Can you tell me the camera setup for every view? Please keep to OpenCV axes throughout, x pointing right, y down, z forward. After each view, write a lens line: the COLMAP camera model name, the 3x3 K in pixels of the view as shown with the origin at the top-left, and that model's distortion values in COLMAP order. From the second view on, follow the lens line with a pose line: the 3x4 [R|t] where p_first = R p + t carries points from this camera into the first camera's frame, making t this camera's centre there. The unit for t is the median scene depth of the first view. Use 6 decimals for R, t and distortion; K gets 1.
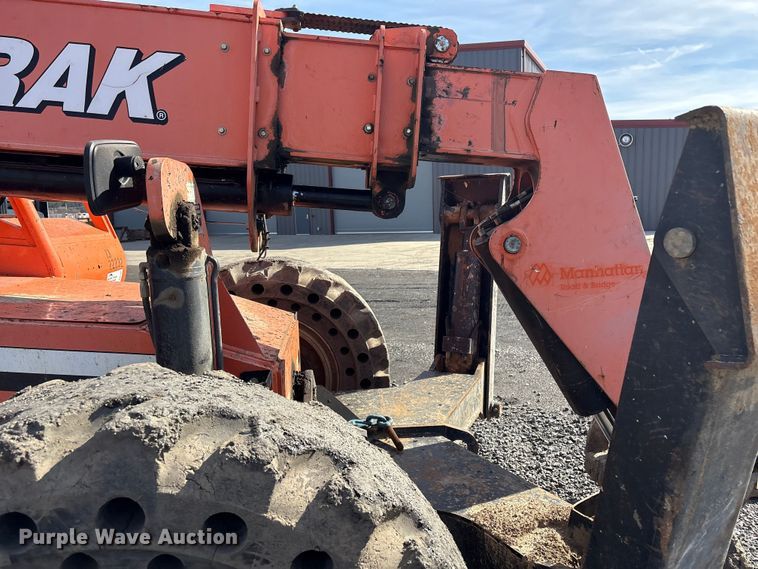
lens RADIAL K [[579.6, 0, 380.8], [0, 579.6, 279.9], [0, 0, 1]] dist [0.058022, -0.066171]
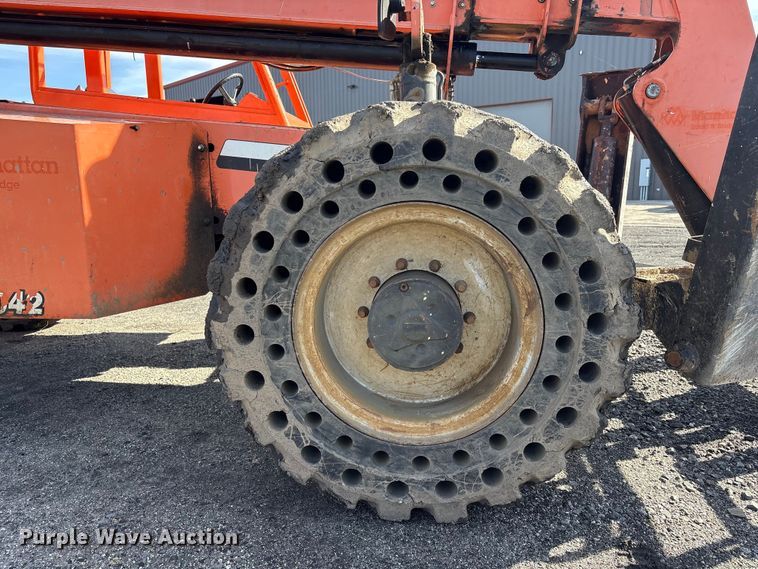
lens RADIAL K [[579.6, 0, 368.4], [0, 579.6, 287.1], [0, 0, 1]] dist [0.058022, -0.066171]
pose [[0.979637, 0.052216, -0.193866, -0.114225], [-0.041912, 0.997501, 0.056878, 0.331669], [0.196352, -0.047595, 0.979378, -0.409263]]
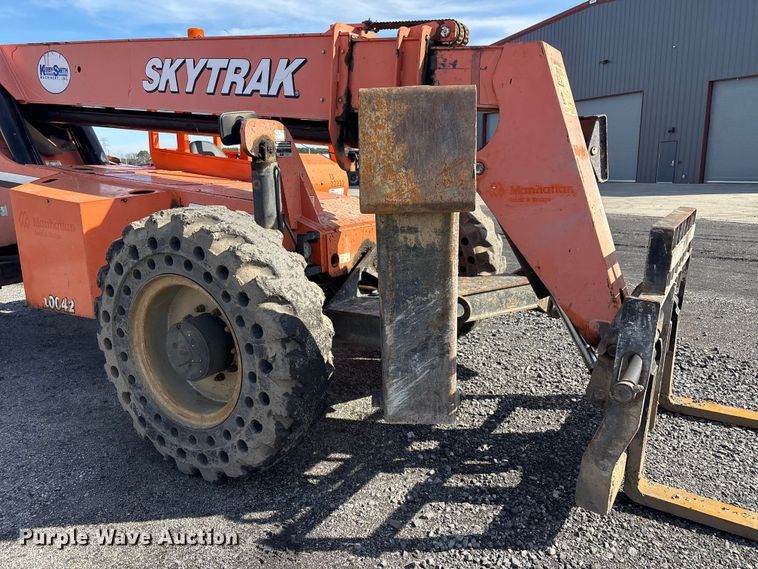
lens RADIAL K [[579.6, 0, 374.7], [0, 579.6, 284.2], [0, 0, 1]] dist [0.058022, -0.066171]
pose [[0.798557, 0.132801, -0.587086, 0.956296], [-0.076598, 0.989849, 0.119718, 0.075538], [0.597025, -0.050632, 0.800623, -0.356601]]
